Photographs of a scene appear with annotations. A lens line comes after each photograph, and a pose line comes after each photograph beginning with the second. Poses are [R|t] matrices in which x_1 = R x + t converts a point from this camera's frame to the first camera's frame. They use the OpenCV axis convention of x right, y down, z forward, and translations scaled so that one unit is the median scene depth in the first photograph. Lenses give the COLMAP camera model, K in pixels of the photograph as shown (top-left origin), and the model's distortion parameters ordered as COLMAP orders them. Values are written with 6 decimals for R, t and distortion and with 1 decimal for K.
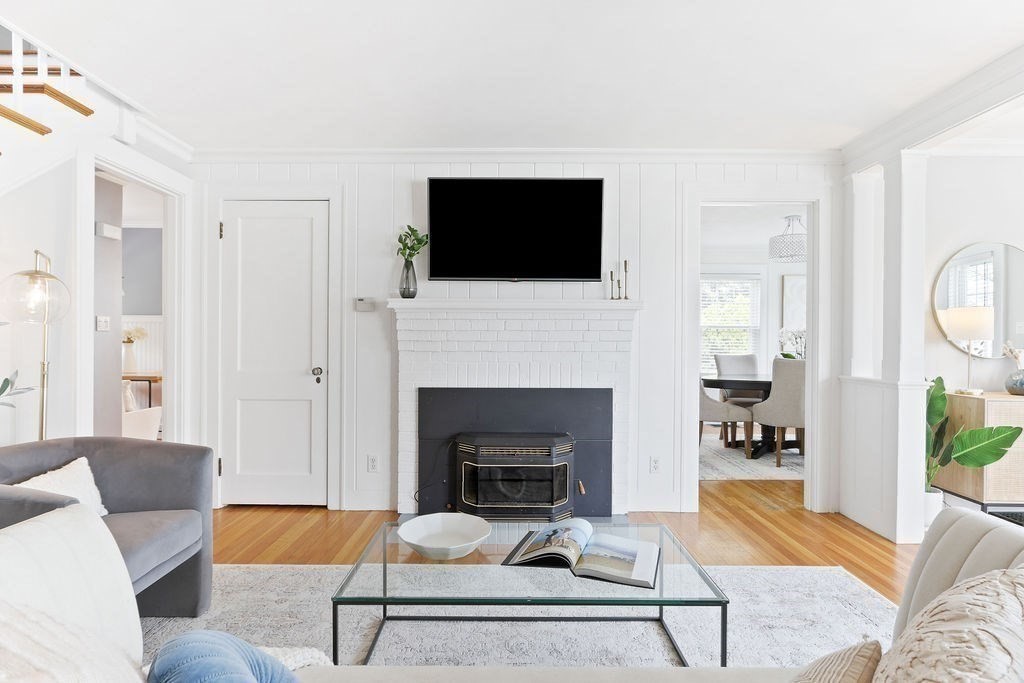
lens RADIAL K [[520.2, 0, 512.4], [0, 520.2, 340.5], [0, 0, 1]] dist [0.003806, 0.000420]
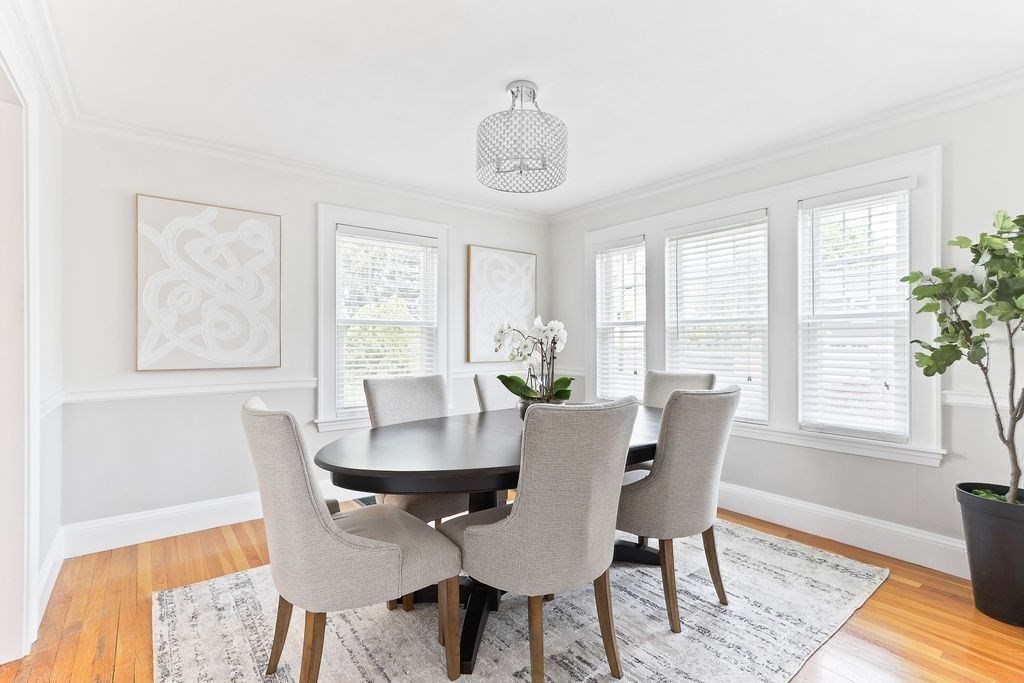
lens RADIAL K [[472.5, 0, 513.3], [0, 472.5, 341.5], [0, 0, 1]] dist [-0.005336, -0.000096]
pose [[0.788404, -0.004967, 0.615137, 0.240513], [0.007264, 0.999973, -0.001235, -0.005522], [-0.615114, 0.005442, 0.788419, 0.600438]]
